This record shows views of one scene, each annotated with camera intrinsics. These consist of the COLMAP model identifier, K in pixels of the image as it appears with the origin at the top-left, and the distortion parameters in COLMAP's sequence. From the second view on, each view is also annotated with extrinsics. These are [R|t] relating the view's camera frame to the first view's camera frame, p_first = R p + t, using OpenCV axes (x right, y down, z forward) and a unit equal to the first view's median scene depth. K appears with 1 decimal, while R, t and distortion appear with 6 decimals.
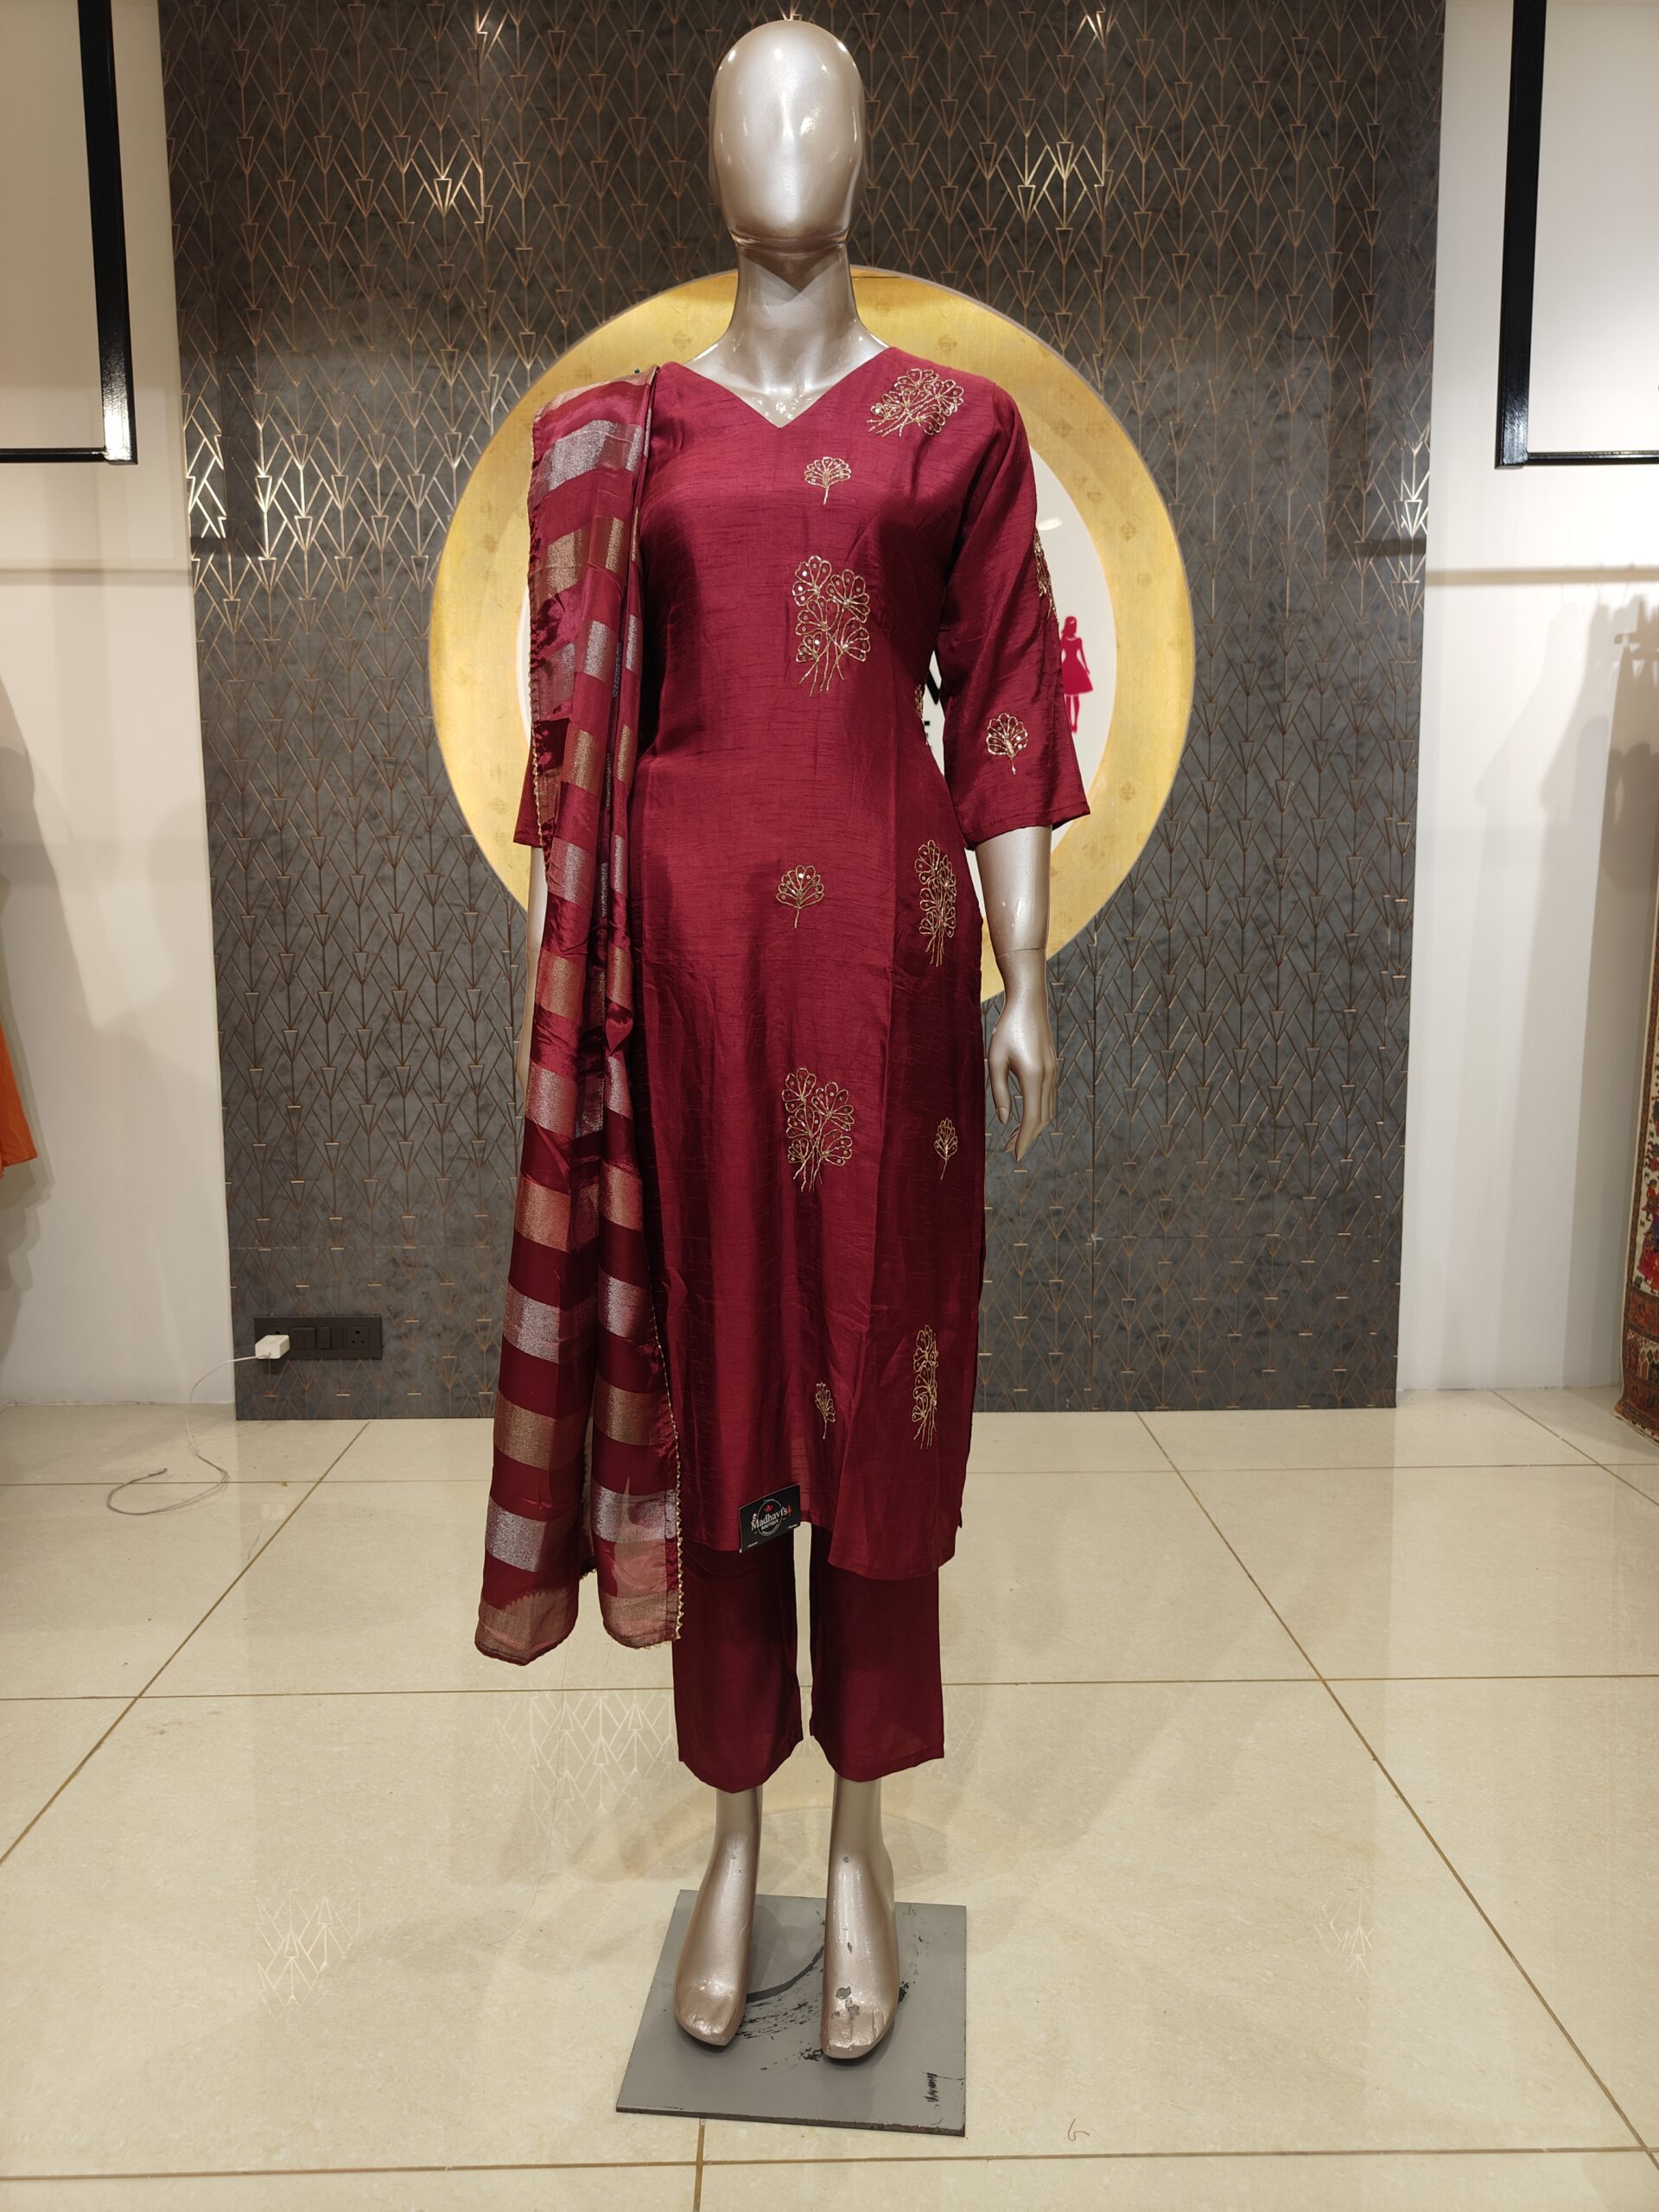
lens RADIAL K [[1575.3, 0, 814.5], [0, 1575.3, 1099.6], [0, 0, 1]] dist [-0.010399, 0.007117]
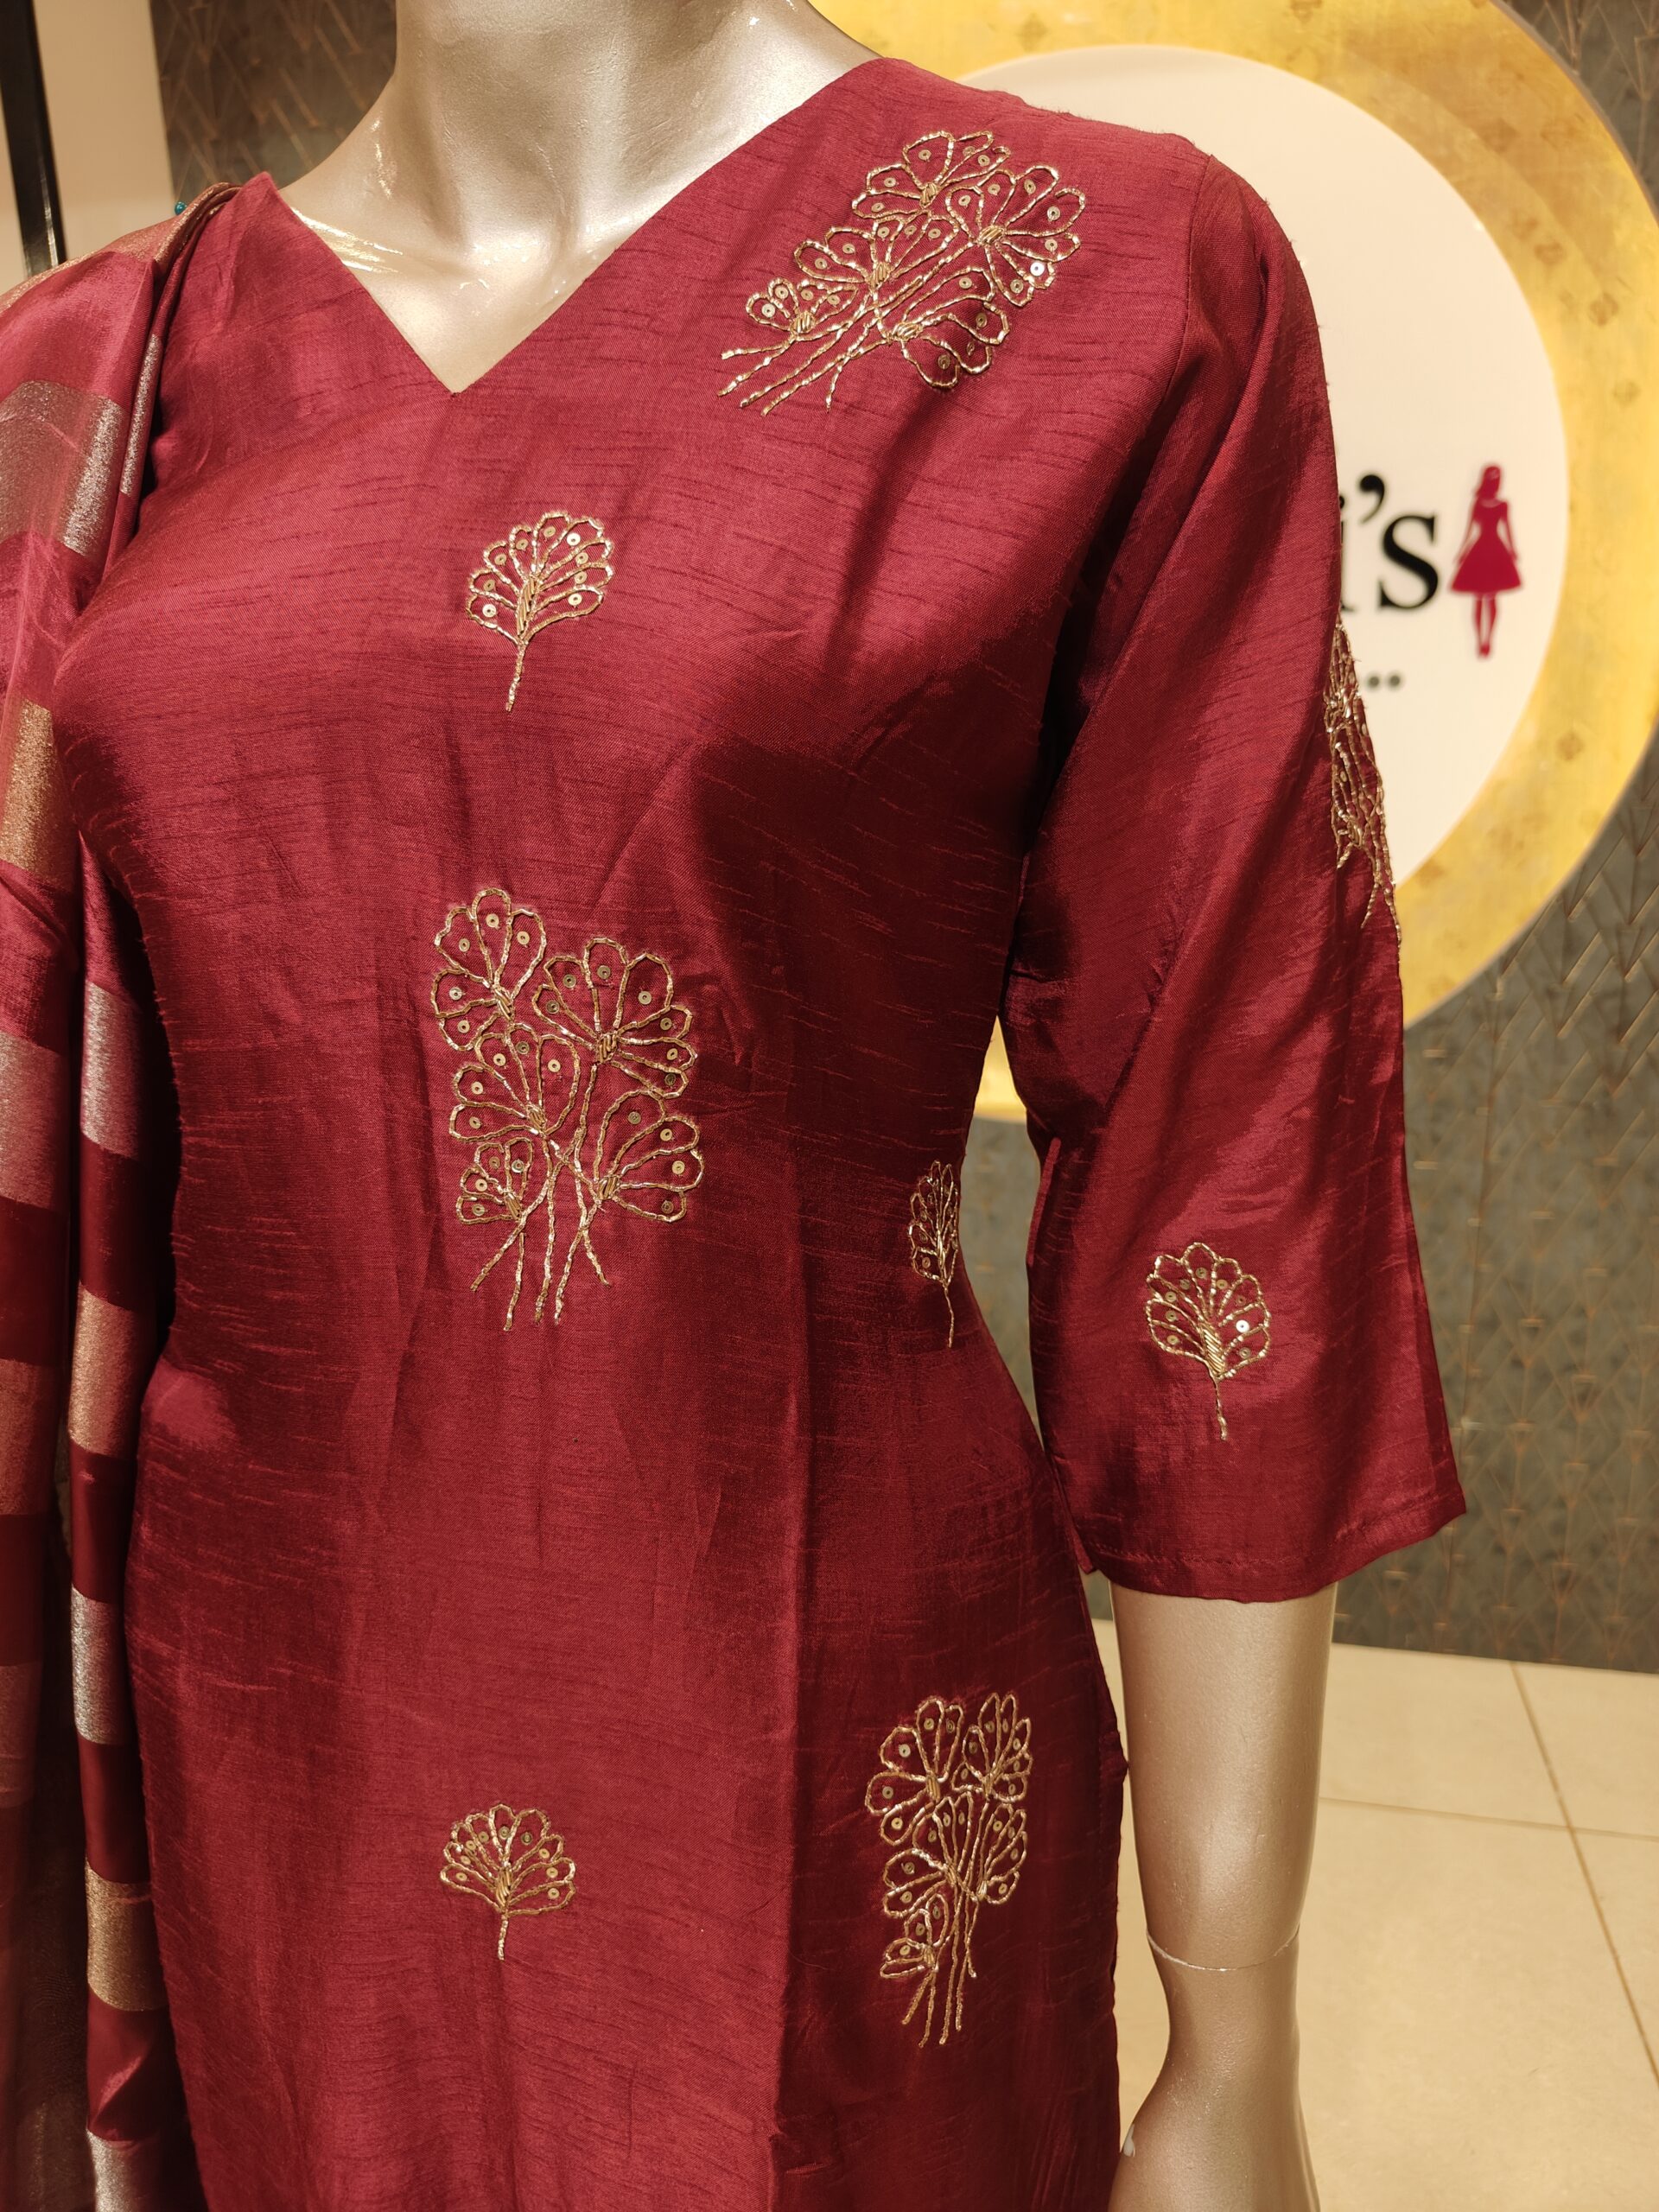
lens RADIAL K [[1575.3, 0, 812.0], [0, 1575.3, 1096.6], [0, 0, 1]] dist [-0.010399, 0.007117]
pose [[0.973090, 0.041015, -0.226746, 0.055106], [-0.007686, 0.989261, 0.145958, -0.154865], [0.230297, -0.140287, 0.962955, 0.322970]]
